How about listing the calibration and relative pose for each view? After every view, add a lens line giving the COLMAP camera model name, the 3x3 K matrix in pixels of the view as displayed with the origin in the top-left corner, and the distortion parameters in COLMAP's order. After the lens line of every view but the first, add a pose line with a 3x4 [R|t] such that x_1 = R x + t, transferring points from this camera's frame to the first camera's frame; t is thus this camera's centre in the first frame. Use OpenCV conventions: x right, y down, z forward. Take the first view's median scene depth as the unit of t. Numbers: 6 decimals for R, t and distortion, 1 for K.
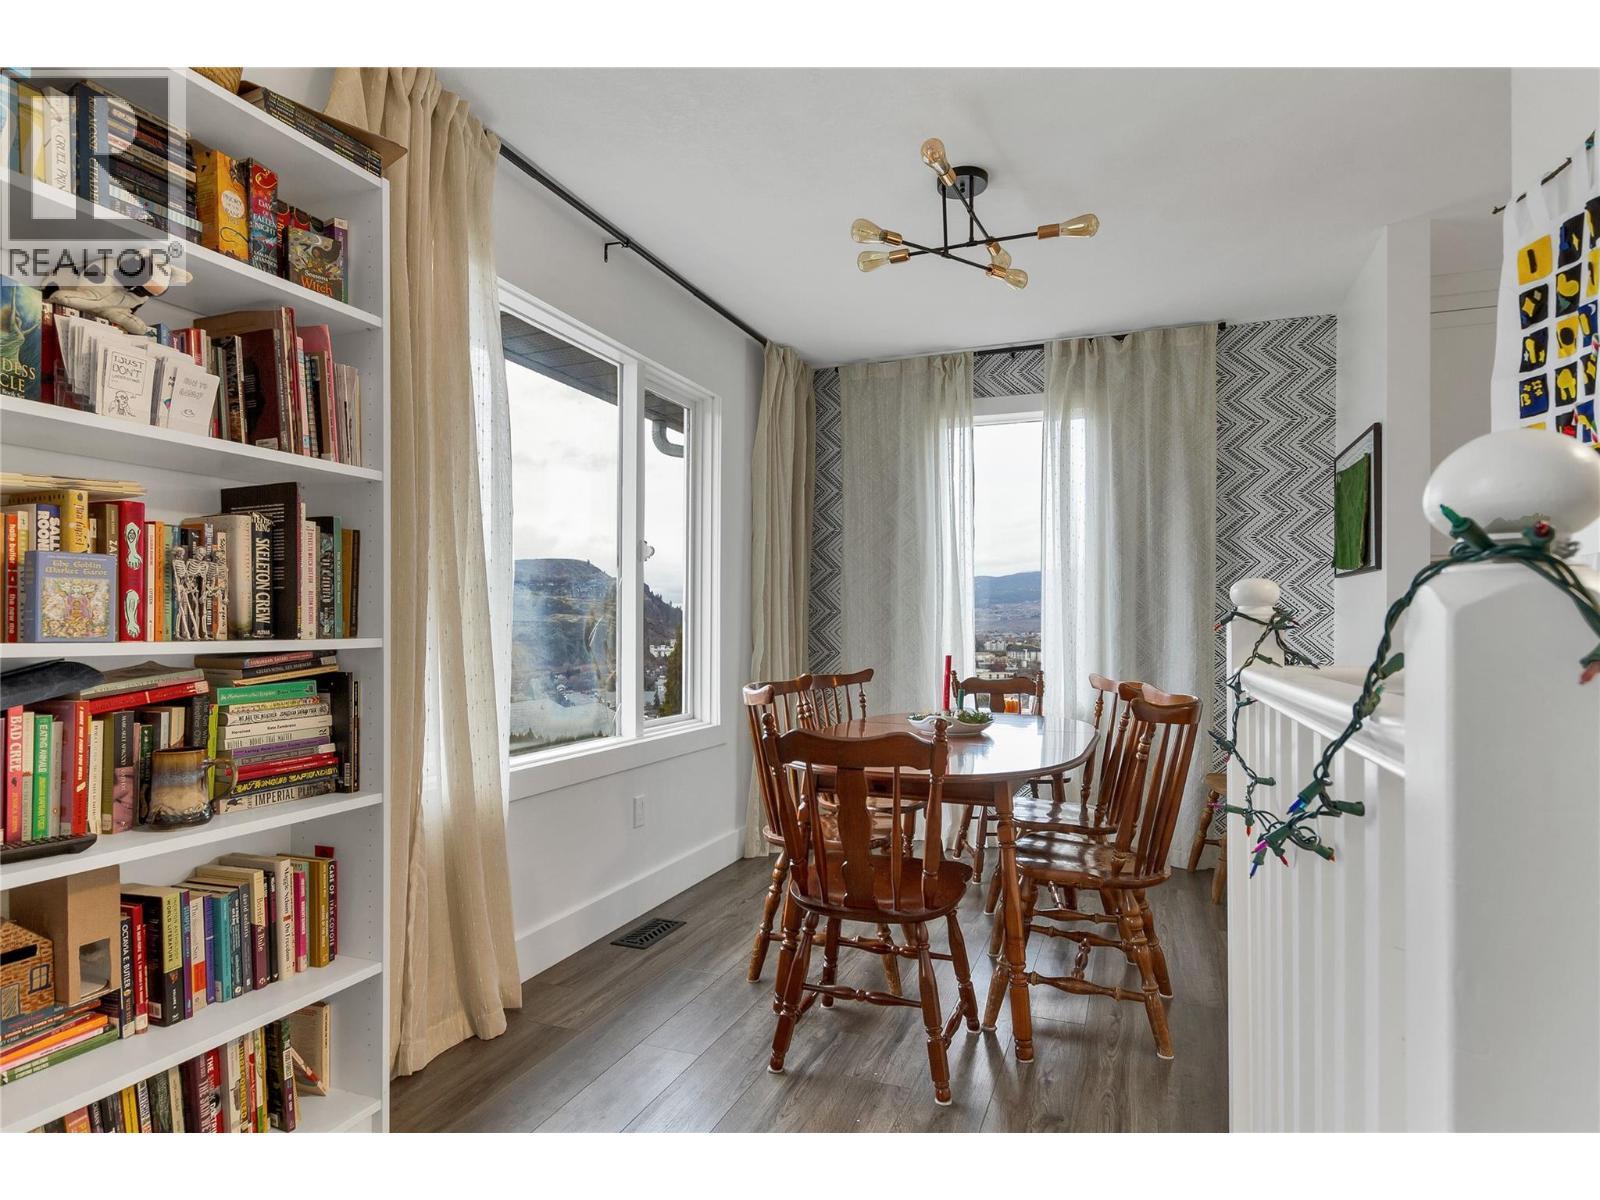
lens RADIAL K [[882.2, 0, 809.8], [0, 882.2, 624.4], [0, 0, 1]] dist [0.005319, -0.000765]
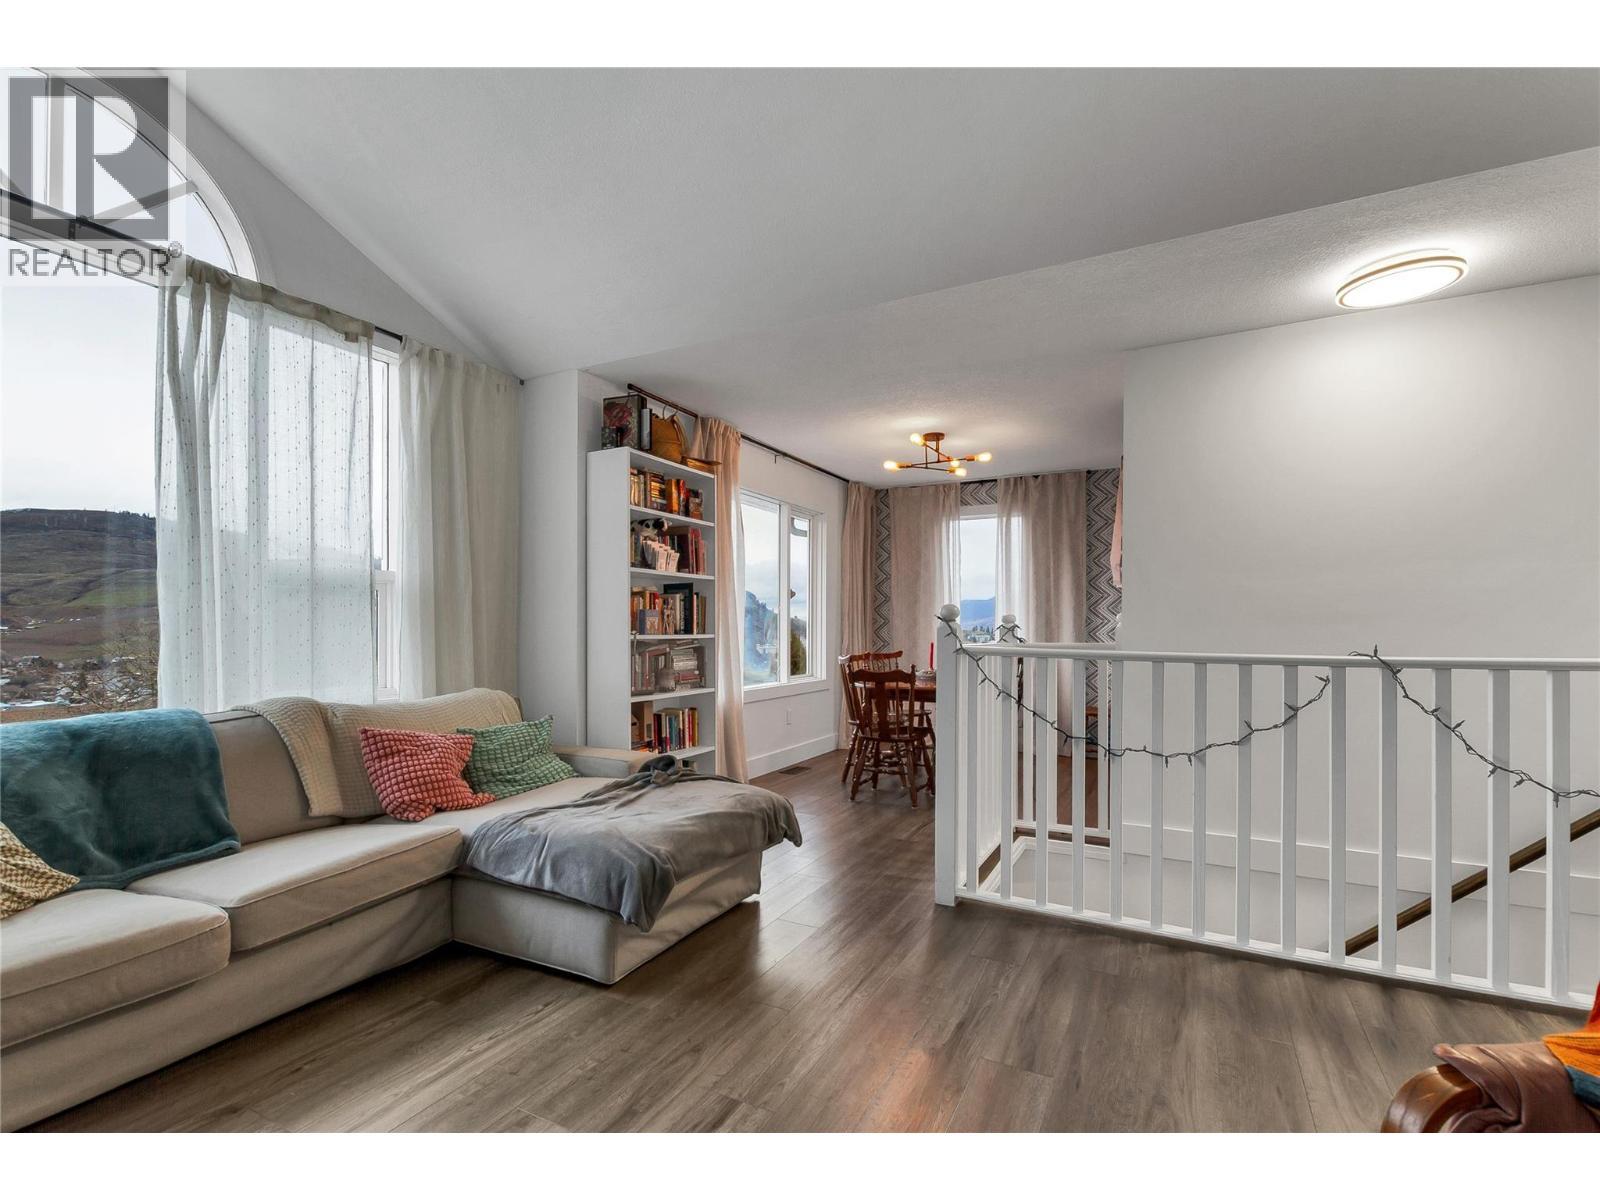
lens RADIAL K [[734.8, 0, 817.7], [0, 734.8, 623.1], [0, 0, 1]] dist [0.002607, 0.000708]
pose [[0.995432, -0.001285, -0.095460, 0.037711], [0.000827, 0.999988, -0.004835, -0.004285], [0.095465, 0.004734, 0.995422, -0.642010]]
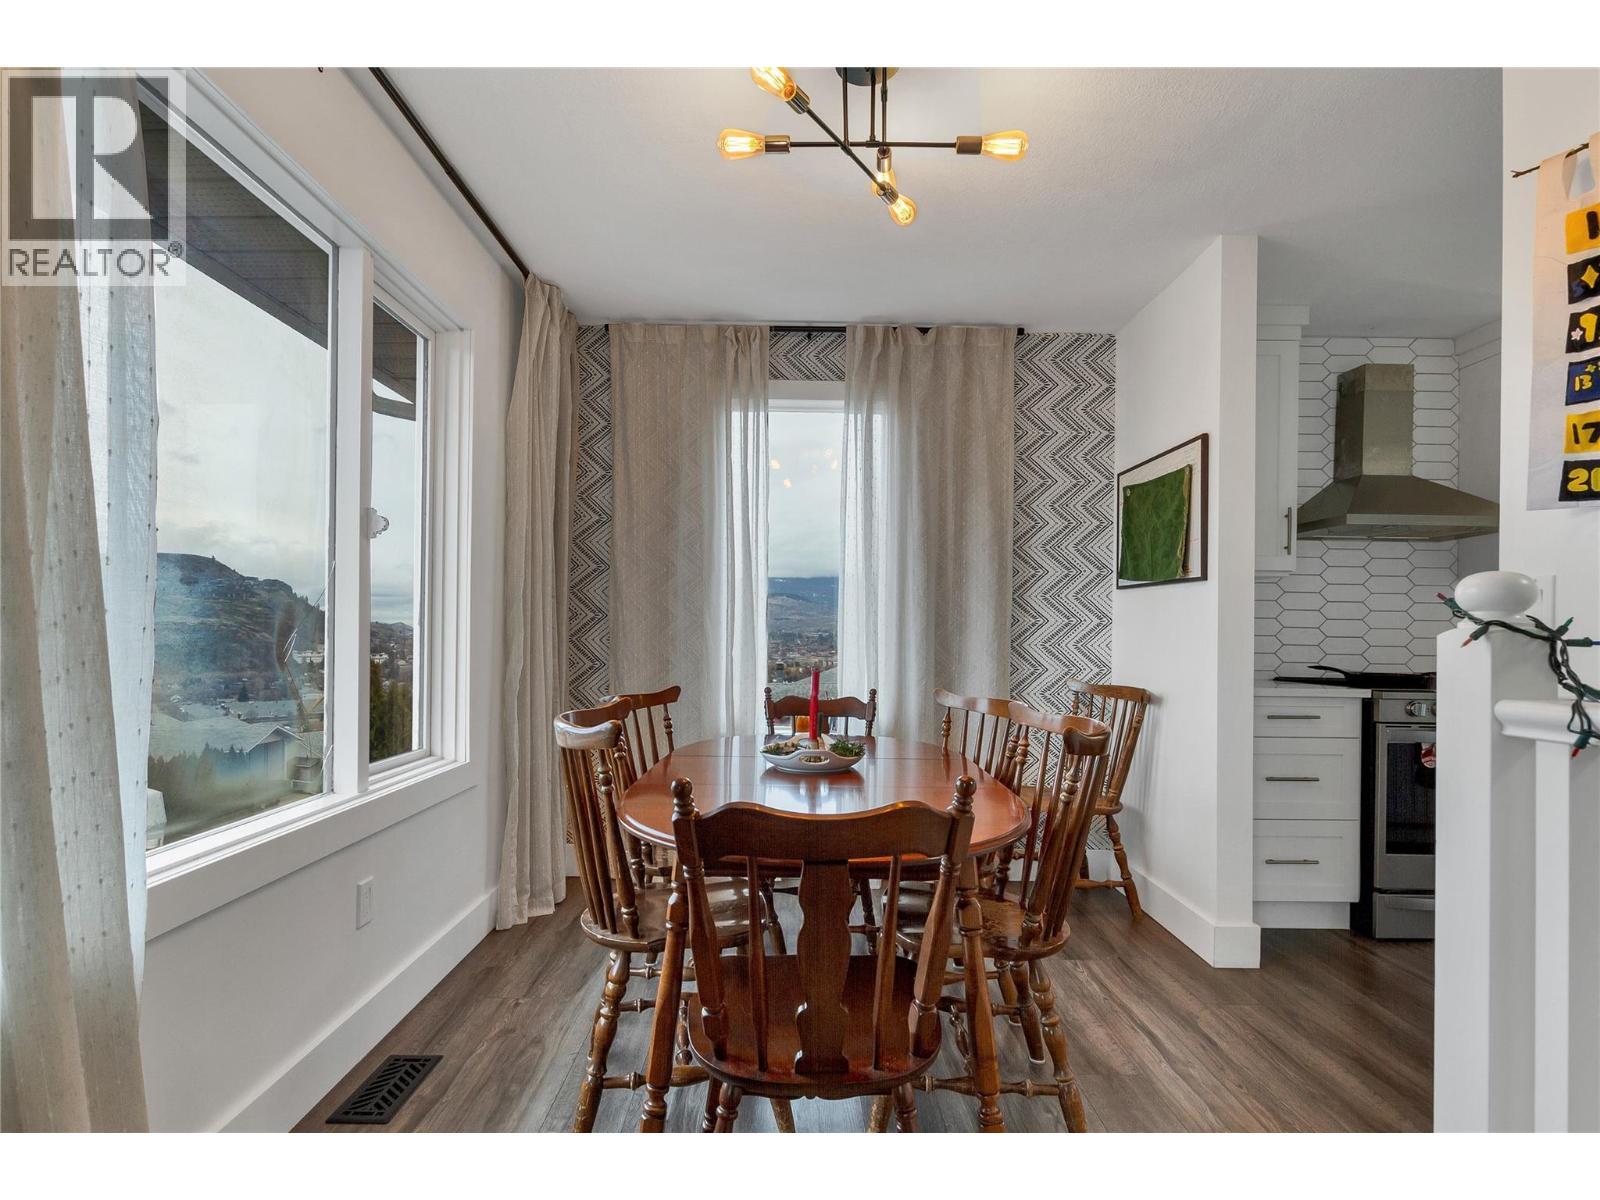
lens RADIAL K [[816.8, 0, 801.3], [0, 816.8, 632.3], [0, 0, 1]] dist [0.003642, -0.000828]
pose [[0.929515, 0.006849, 0.368720, -0.097278], [-0.007611, 0.999971, 0.000612, -0.000182], [-0.368705, -0.003375, 0.929540, 0.245256]]
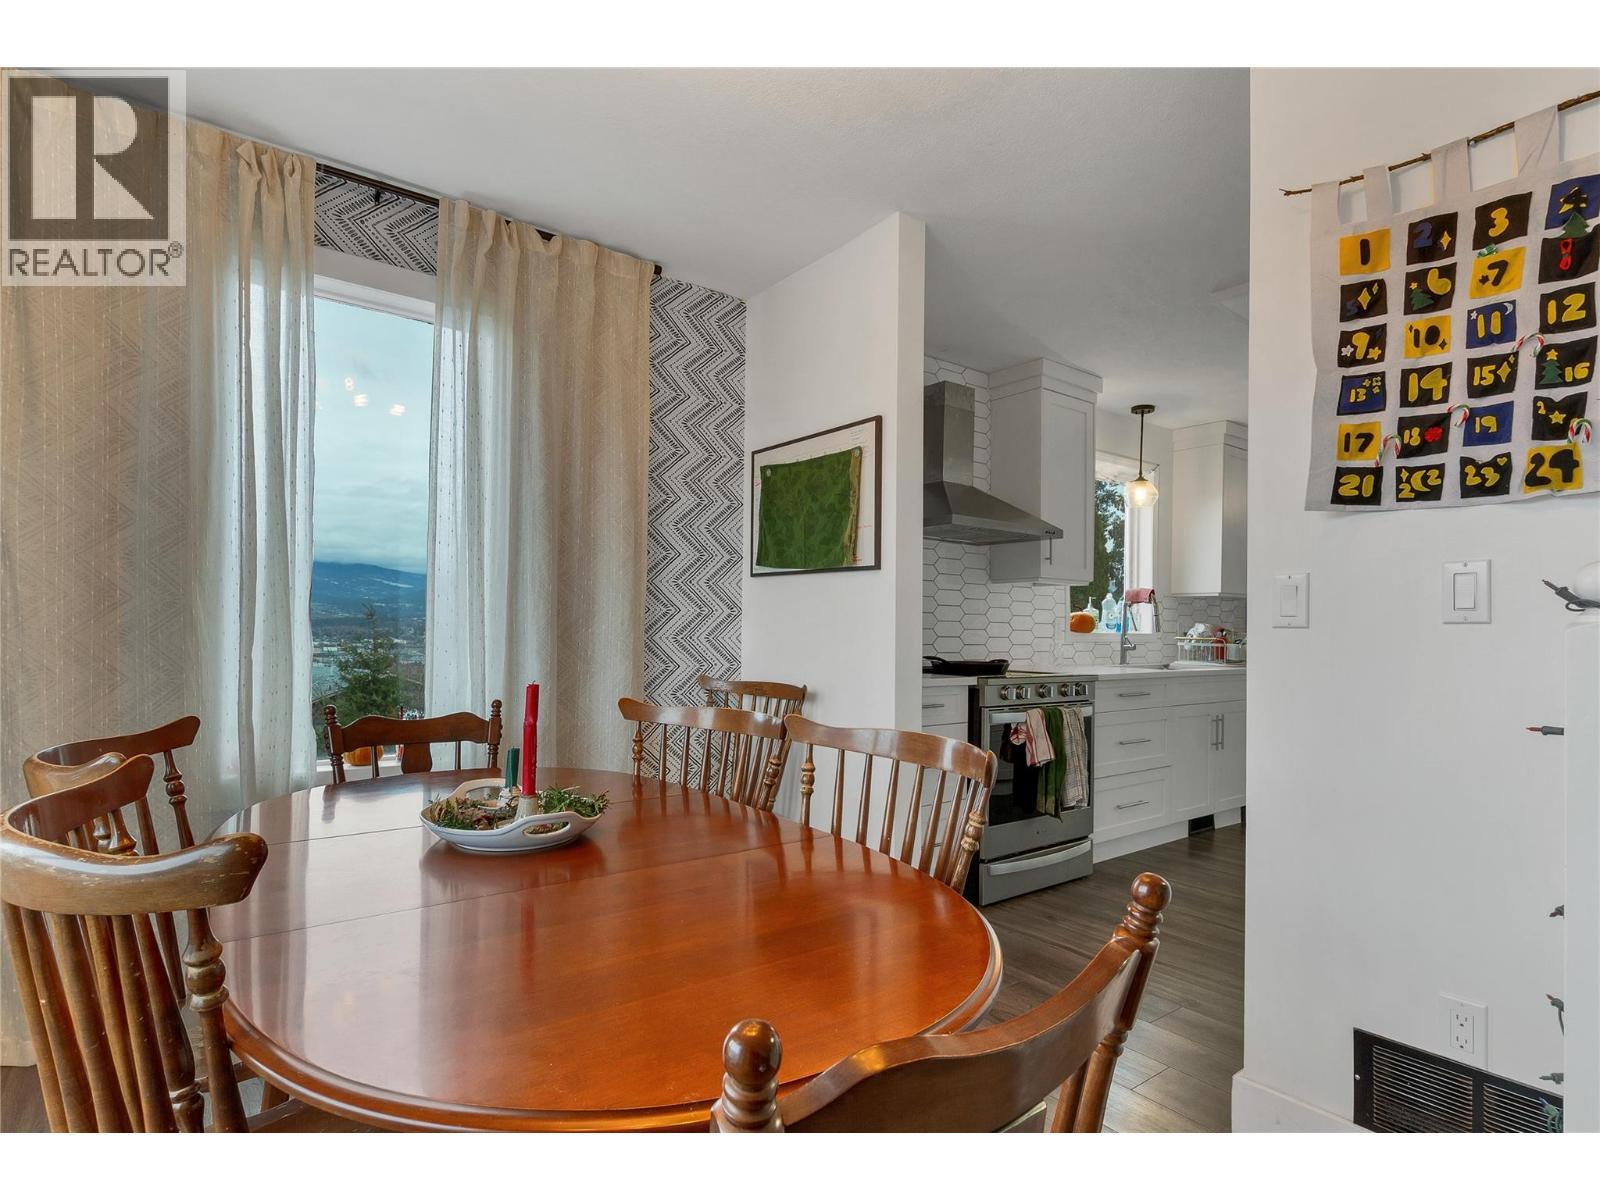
lens RADIAL K [[812.3, 0, 799.3], [0, 812.3, 626.1], [0, 0, 1]] dist [0.003003, -0.000416]
pose [[0.531006, 0.006002, 0.847347, -0.116254], [-0.009715, 0.999952, -0.000994, 0.000684], [-0.847313, -0.007704, 0.531039, 0.482582]]
